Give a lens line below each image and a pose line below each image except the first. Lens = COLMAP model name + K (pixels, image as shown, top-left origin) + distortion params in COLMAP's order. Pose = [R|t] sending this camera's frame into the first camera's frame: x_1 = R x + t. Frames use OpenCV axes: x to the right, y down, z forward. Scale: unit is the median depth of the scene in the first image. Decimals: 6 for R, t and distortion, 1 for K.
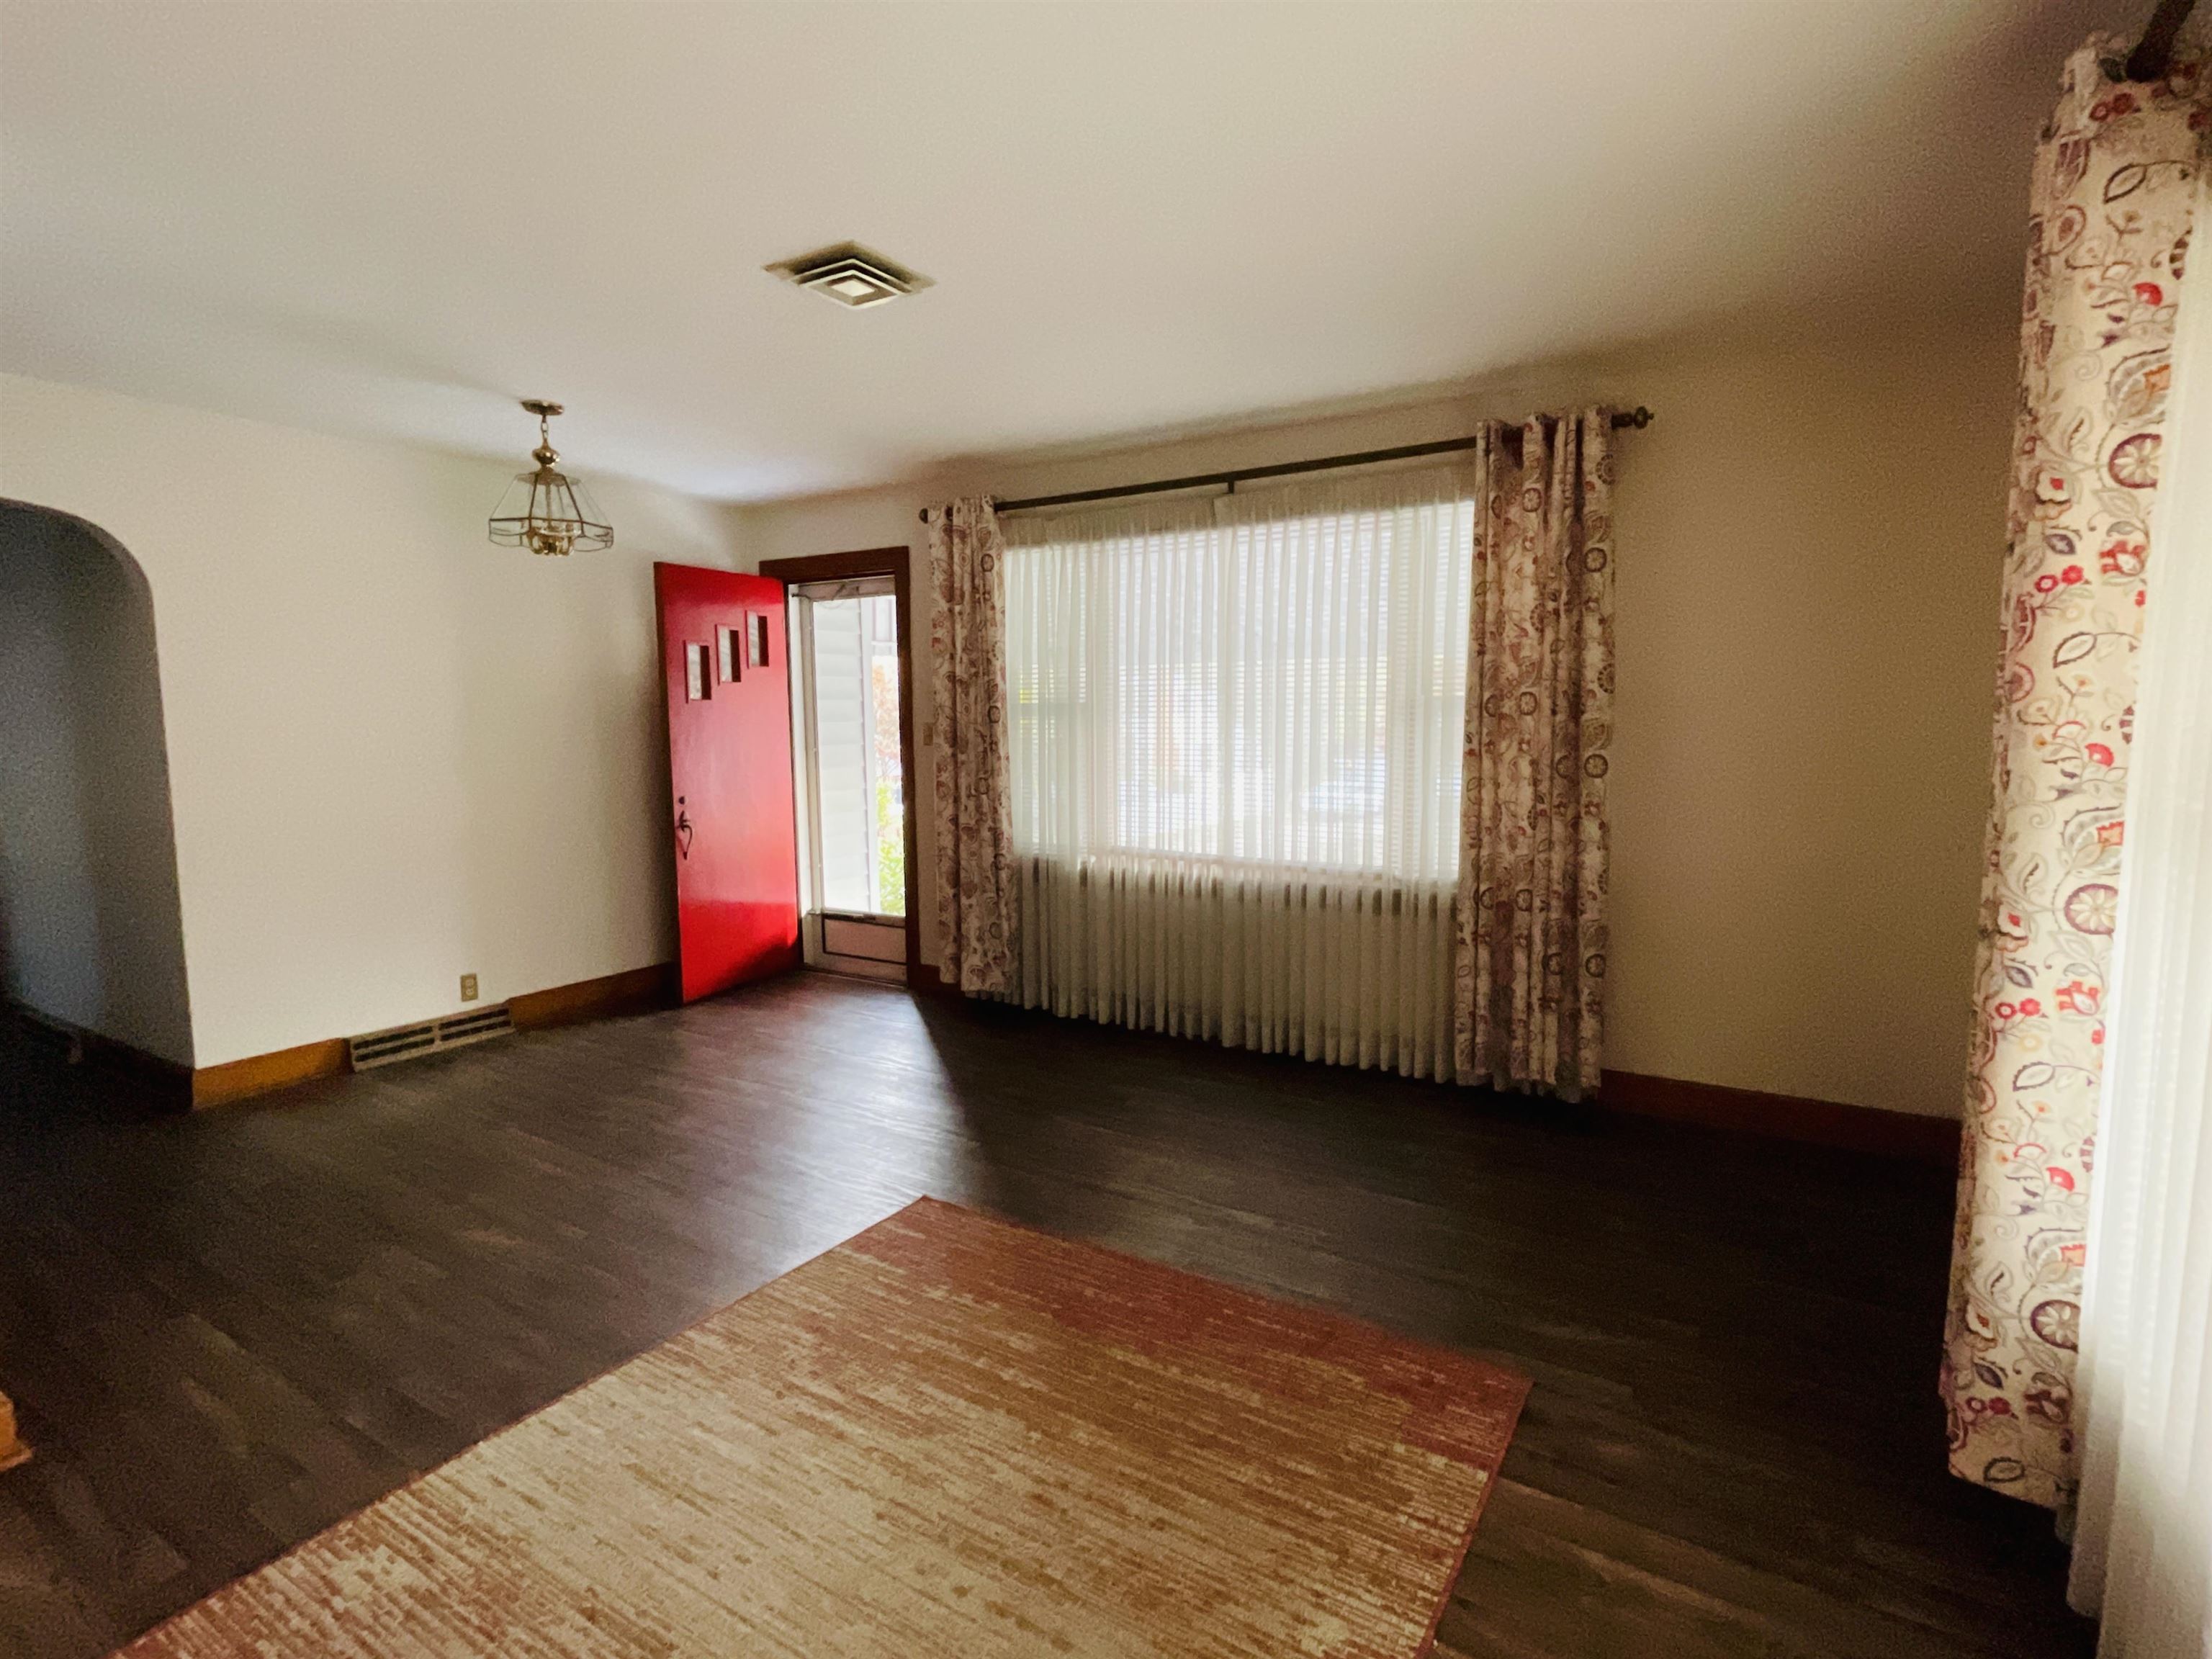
lens RADIAL K [[1081.5, 0, 1128.8], [0, 1081.5, 825.9], [0, 0, 1]] dist [-0.003890, 0.020333]
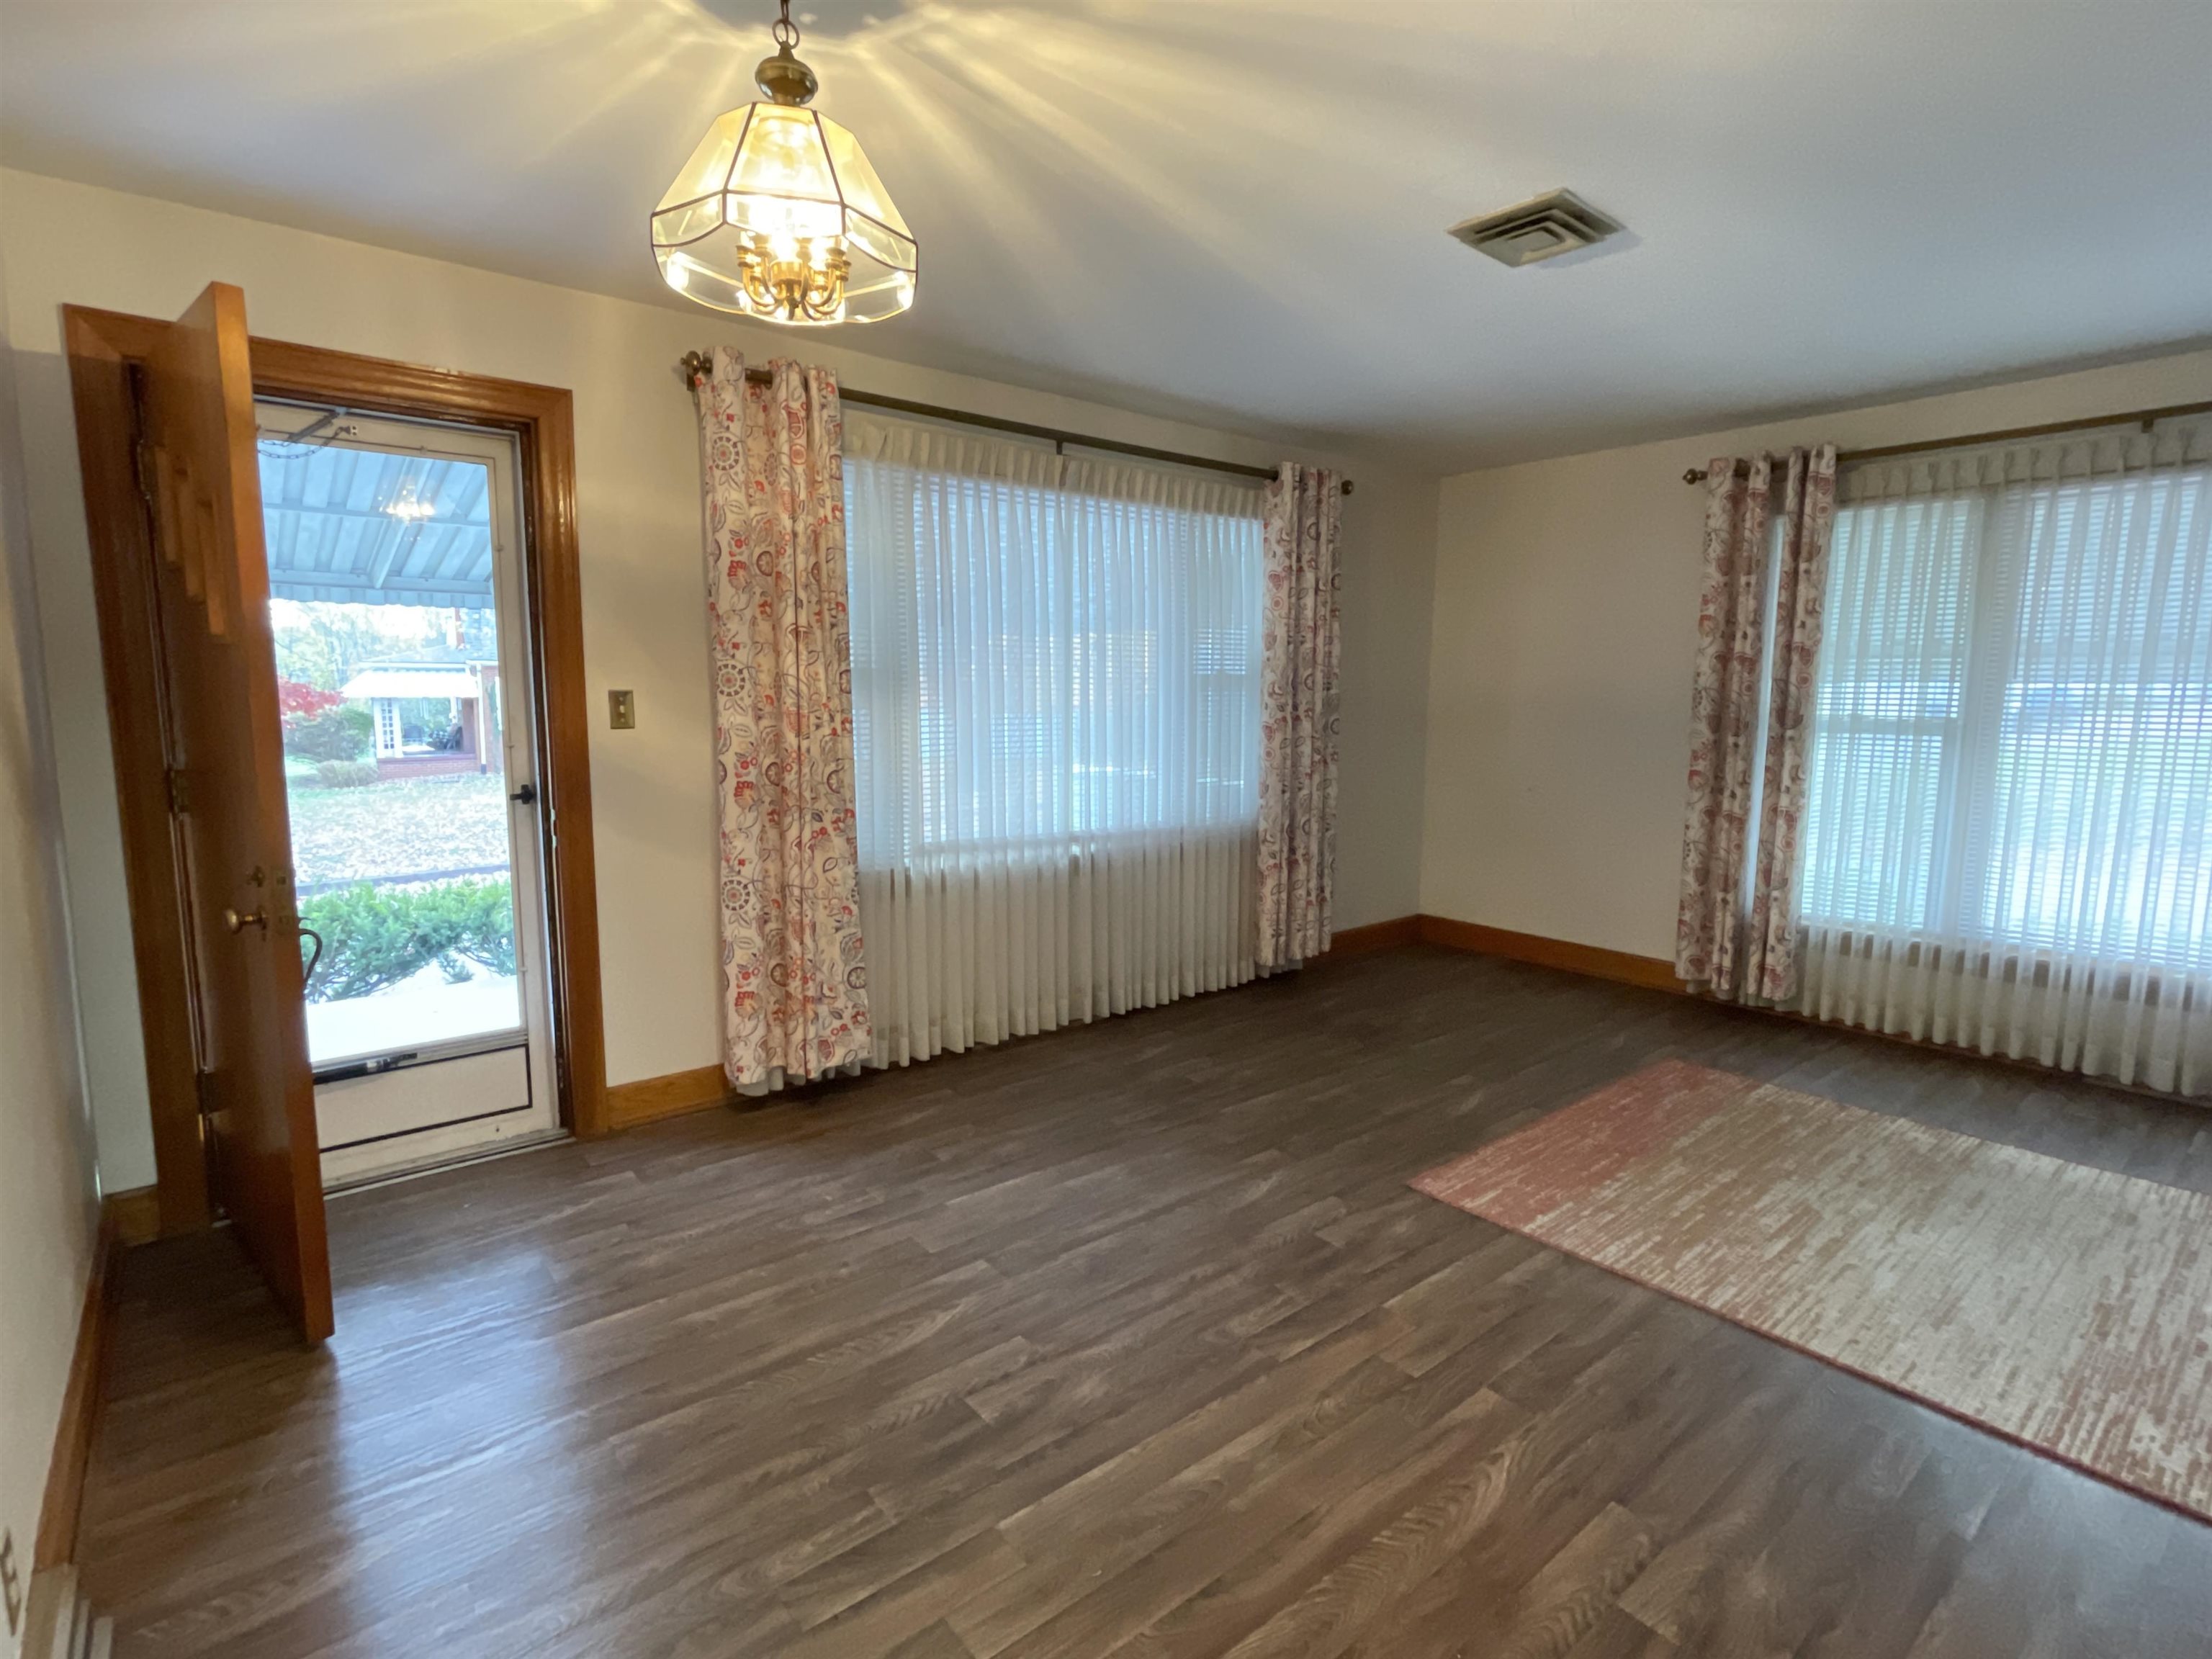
lens RADIAL K [[1081.5, 0, 1128.8], [0, 1081.5, 825.9], [0, 0, 1]] dist [-0.003890, 0.020333]
pose [[0.313994, -0.110553, 0.942967, -1.495482], [0.084787, 0.992494, 0.088127, -0.109226], [-0.945632, 0.052280, 0.321011, 1.182063]]
